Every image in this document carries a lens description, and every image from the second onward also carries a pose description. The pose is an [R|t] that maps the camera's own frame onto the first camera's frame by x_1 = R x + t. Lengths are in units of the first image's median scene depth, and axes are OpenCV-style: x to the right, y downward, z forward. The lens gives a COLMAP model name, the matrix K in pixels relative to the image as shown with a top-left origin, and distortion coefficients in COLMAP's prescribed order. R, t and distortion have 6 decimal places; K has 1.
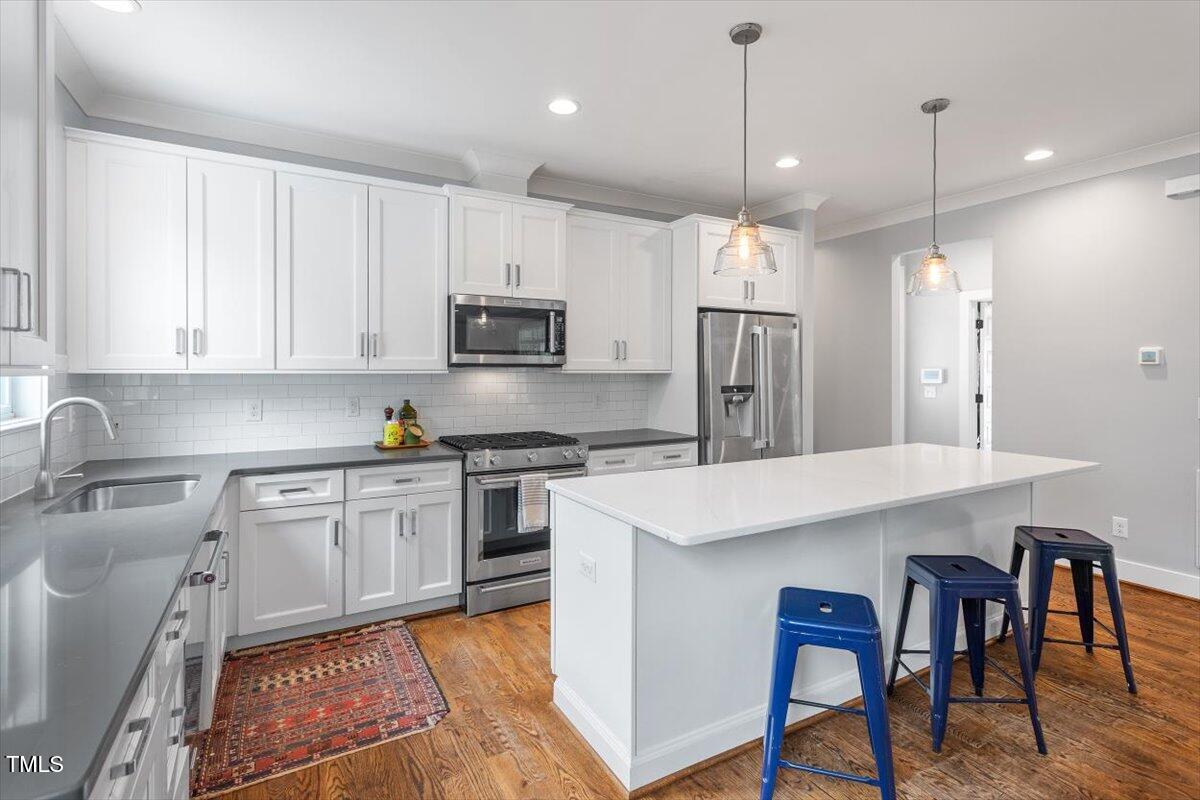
lens RADIAL K [[582.1, 0, 606.5], [0, 582.1, 373.4], [0, 0, 1]] dist [0.002236, 0.000160]
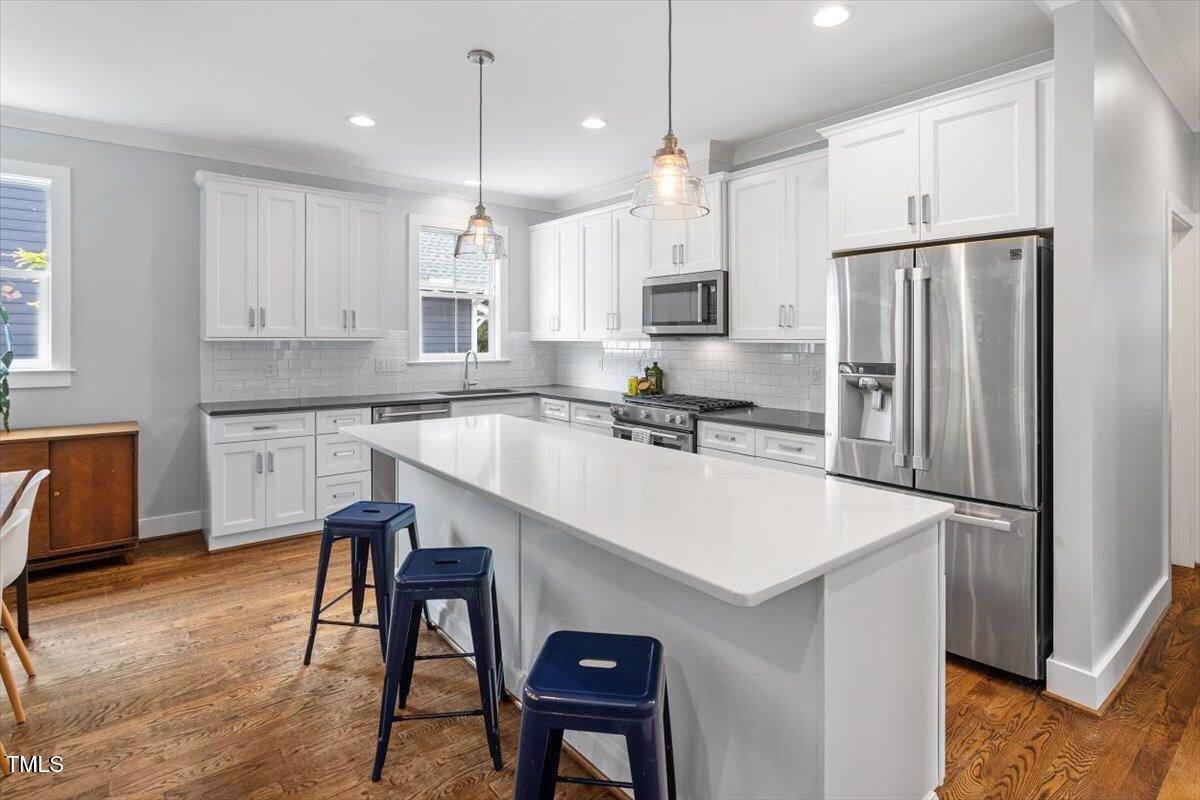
lens RADIAL K [[594.3, 0, 604.6], [0, 594.3, 340.5], [0, 0, 1]] dist [-0.001367, 0.000283]
pose [[0.164730, 0.001478, -0.986338, 0.981401], [-0.009141, 0.999958, -0.000028, -0.001815], [0.986296, 0.009020, 0.164737, 0.694788]]
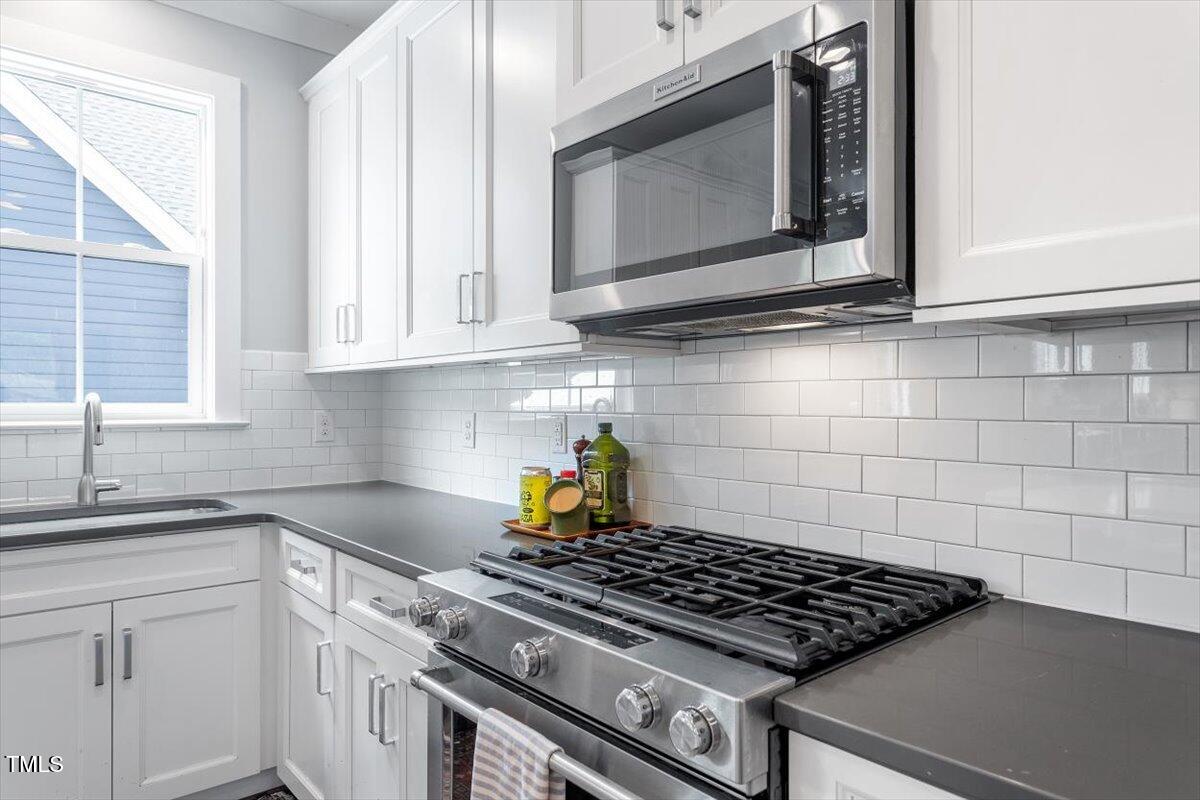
lens RADIAL K [[752.1, 0, 600.0], [0, 752.1, 400.0], [0, 0, 1]] dist [-0.003827, -0.001181]
pose [[0.191342, -0.004987, -0.981511, 0.190570], [-0.006127, 0.999962, -0.006275, 0.033594], [0.981504, 0.007214, 0.191304, 0.926236]]
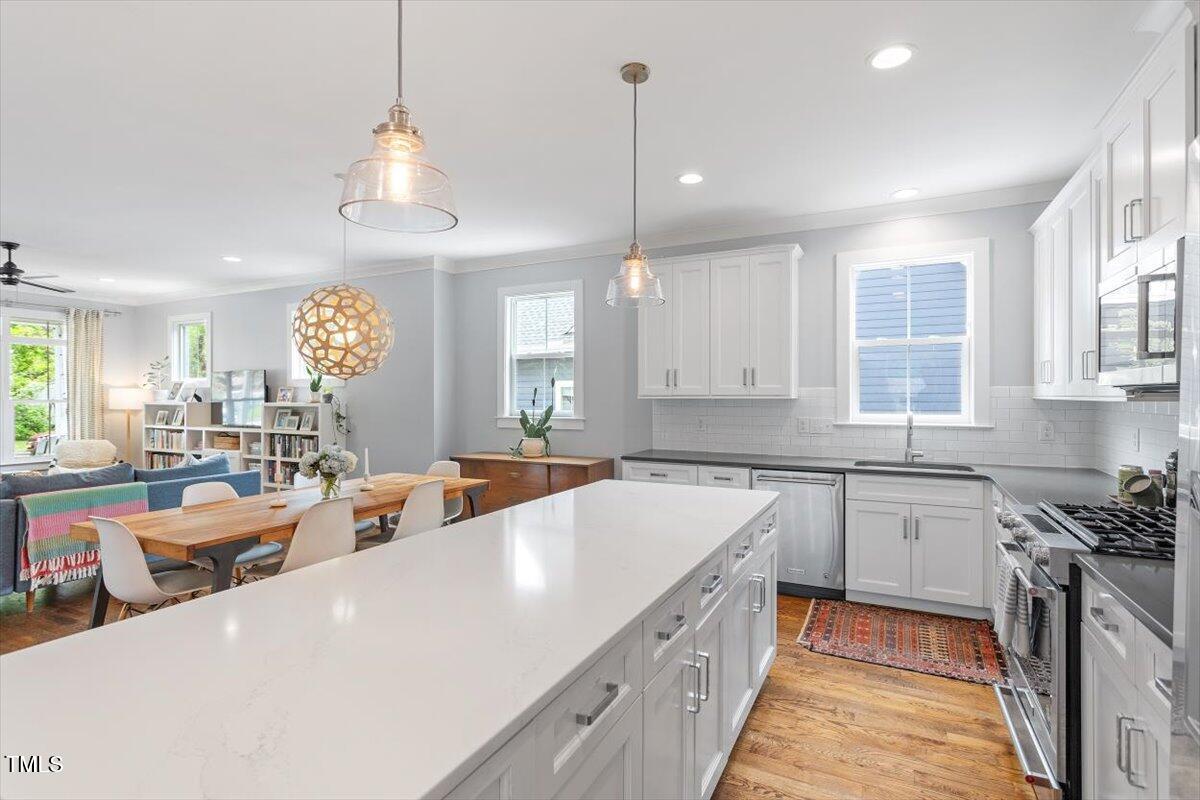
lens RADIAL K [[573.5, 0, 607.5], [0, 573.5, 398.3], [0, 0, 1]] dist [-0.012915, -0.000264]
pose [[-0.826316, 0.002588, -0.563200, 0.563385], [-0.003728, 0.999942, 0.010064, -0.008173], [0.563194, 0.010416, -0.826259, 1.199046]]
